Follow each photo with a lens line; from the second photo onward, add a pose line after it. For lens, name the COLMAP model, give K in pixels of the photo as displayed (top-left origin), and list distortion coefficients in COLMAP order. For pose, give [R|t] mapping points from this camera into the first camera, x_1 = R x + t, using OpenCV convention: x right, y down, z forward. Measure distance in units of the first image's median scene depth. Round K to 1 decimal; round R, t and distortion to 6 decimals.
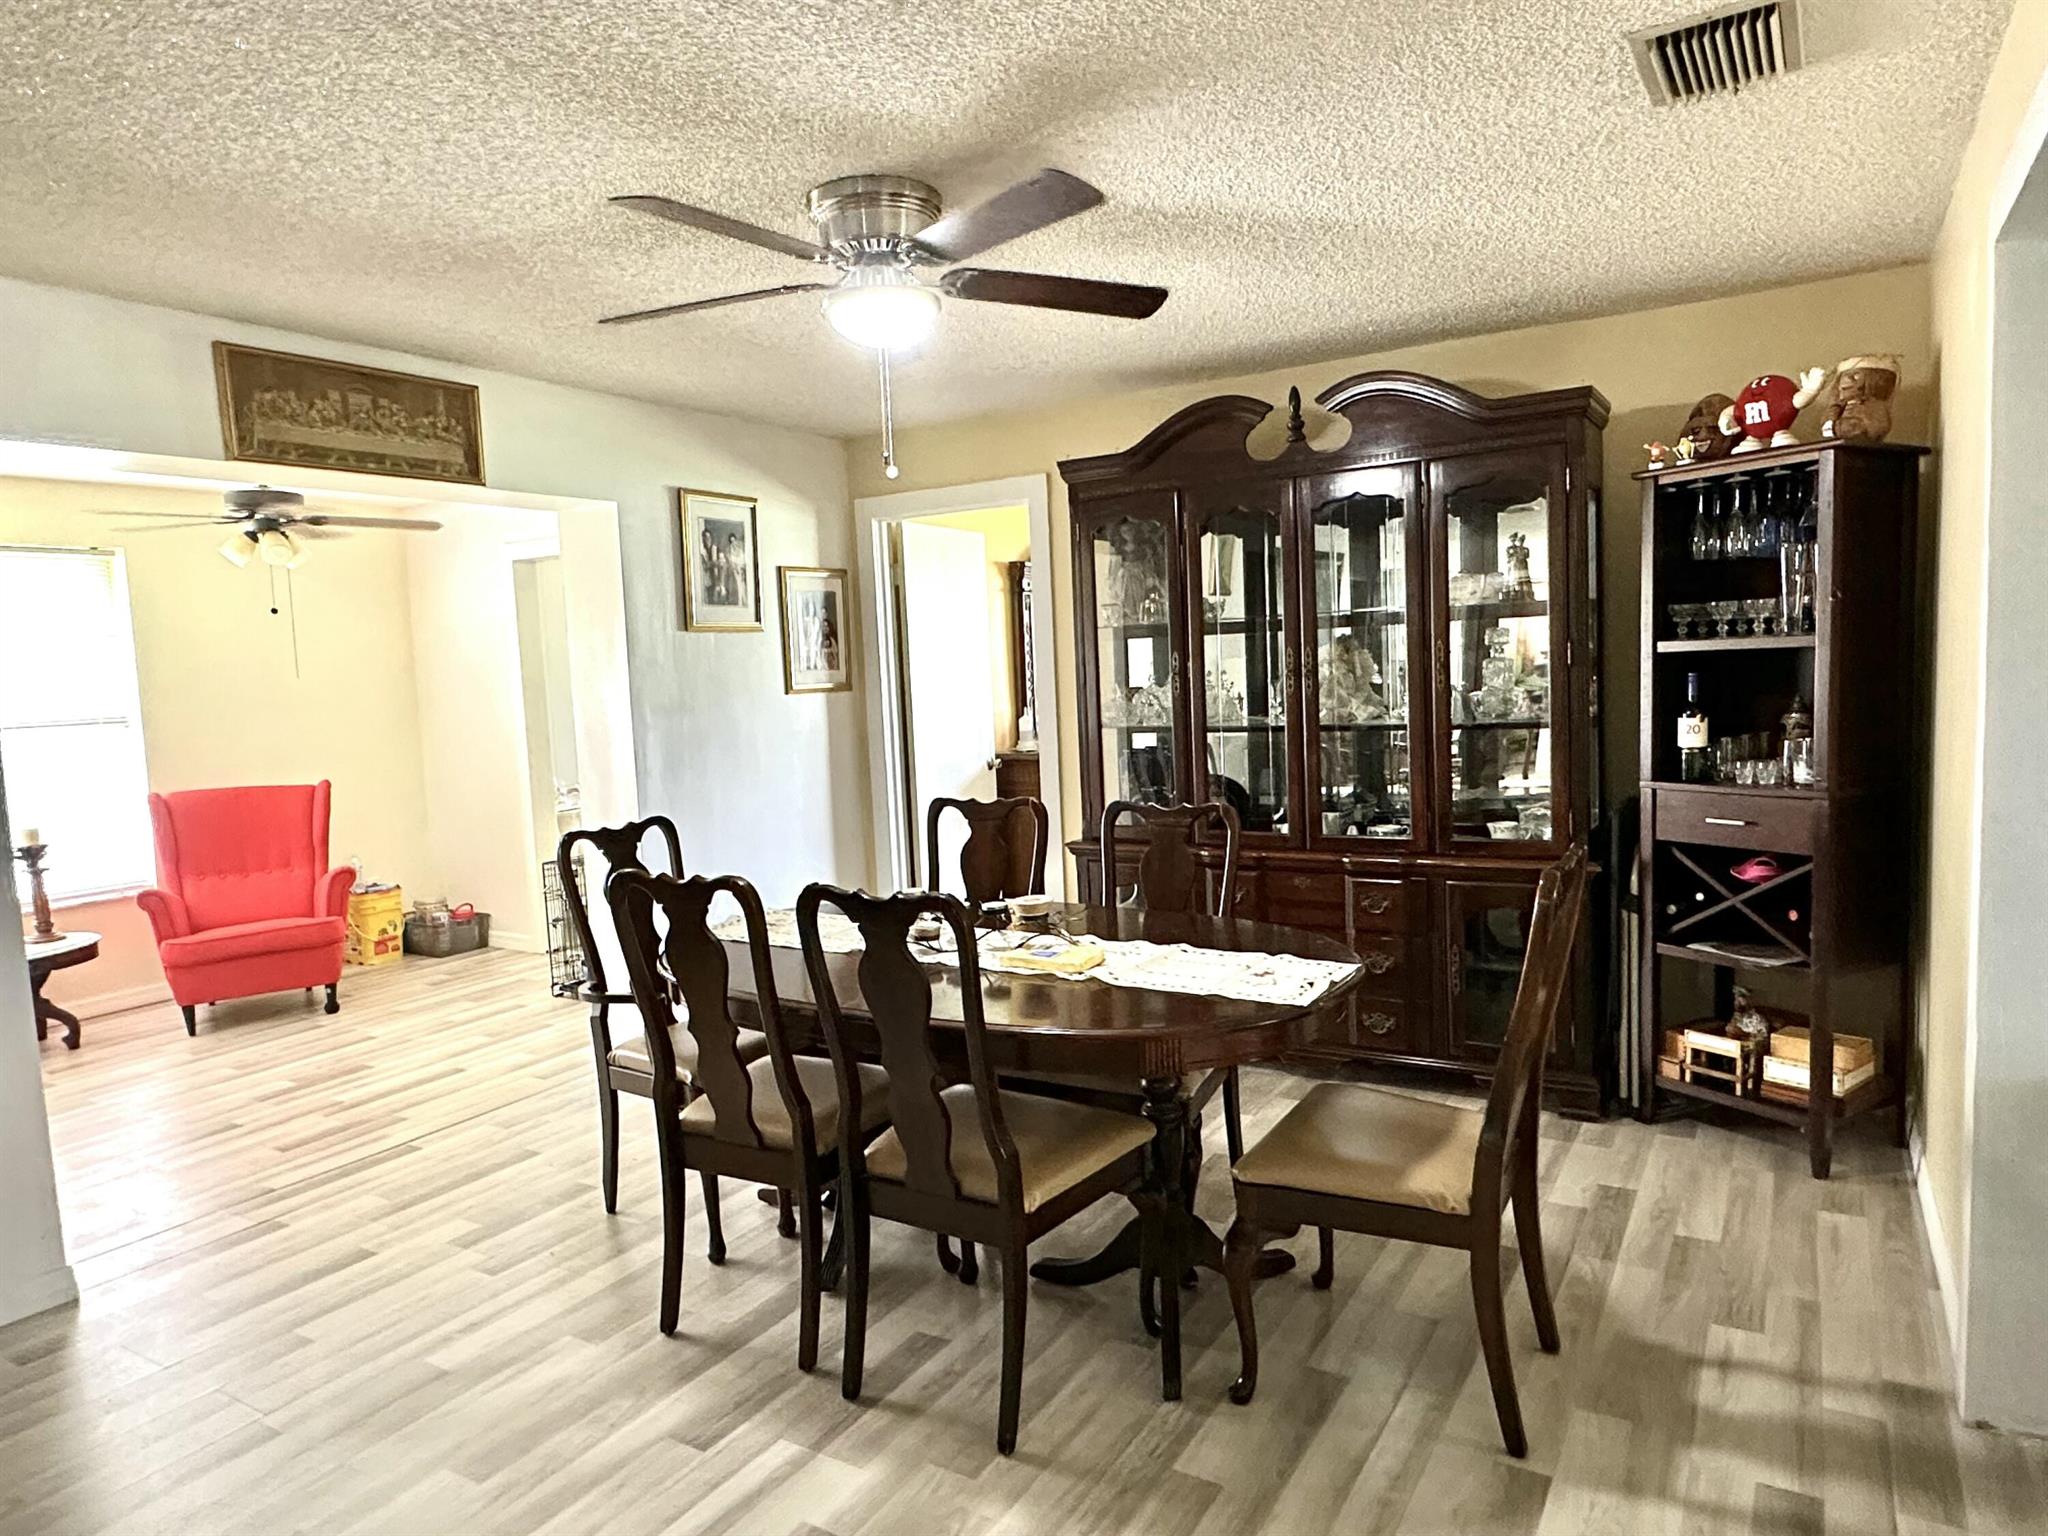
lens RADIAL K [[1271.0, 0, 1019.1], [0, 1271.0, 778.2], [0, 0, 1]] dist [-0.007411, 0.000329]
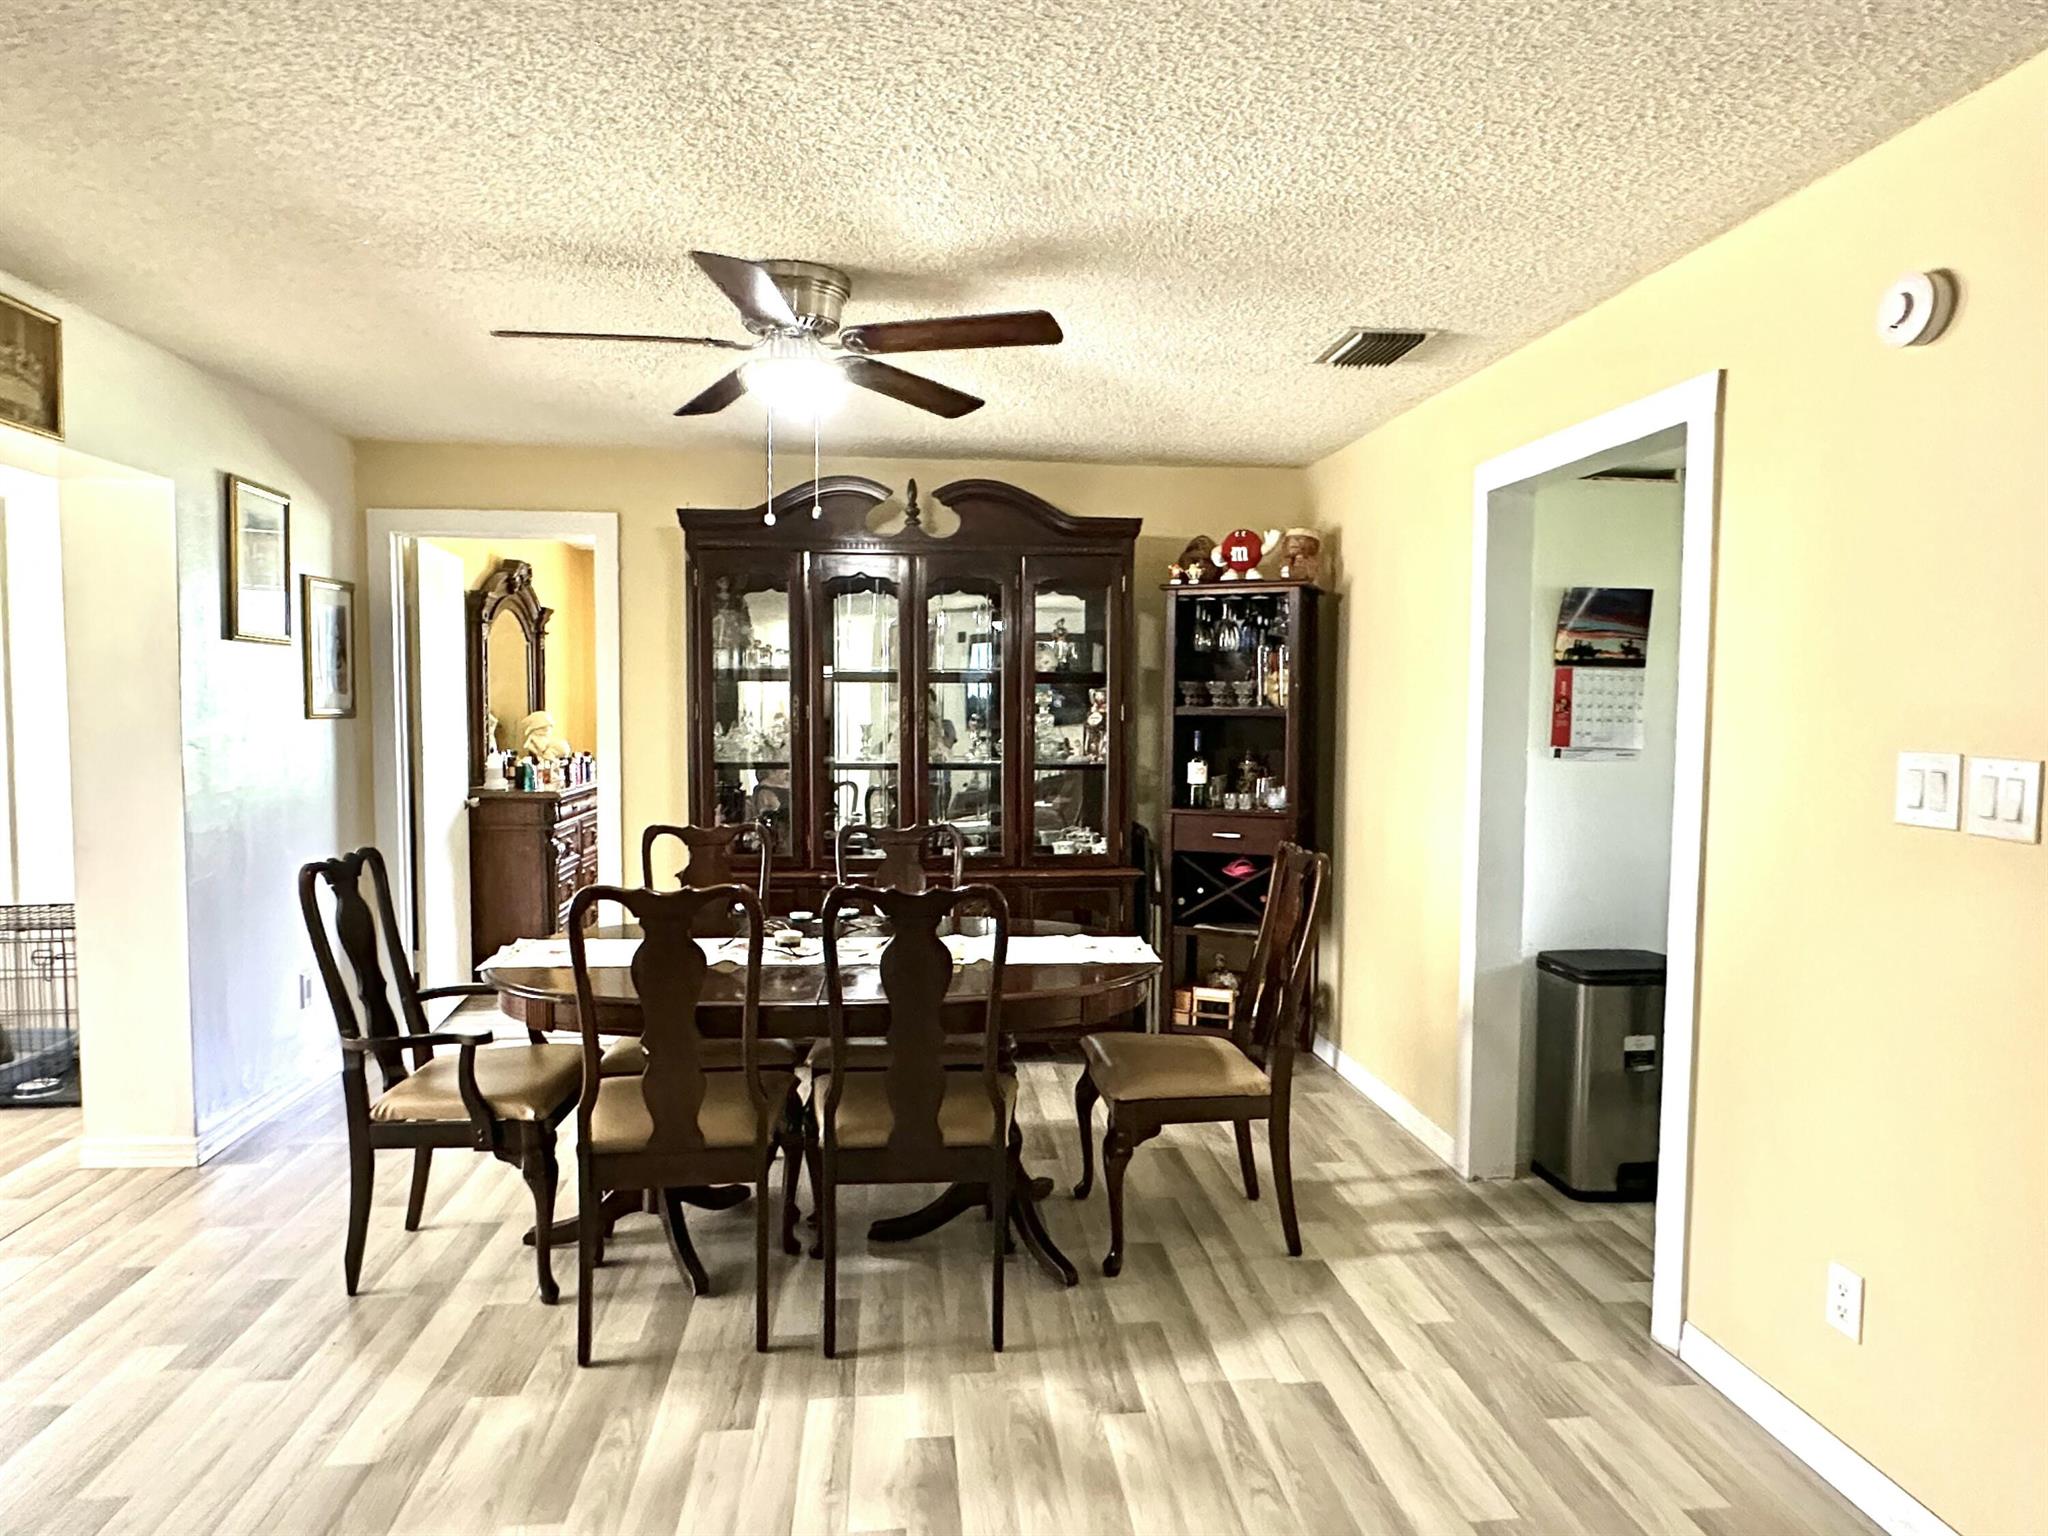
lens RADIAL K [[1271.0, 0, 1026.3], [0, 1271.0, 777.4], [0, 0, 1]] dist [-0.007411, 0.000329]
pose [[0.790474, 0.015501, 0.612299, -0.491291], [0.012706, 0.999050, -0.041697, 0.025676], [-0.612364, 0.040740, 0.789526, 0.005423]]
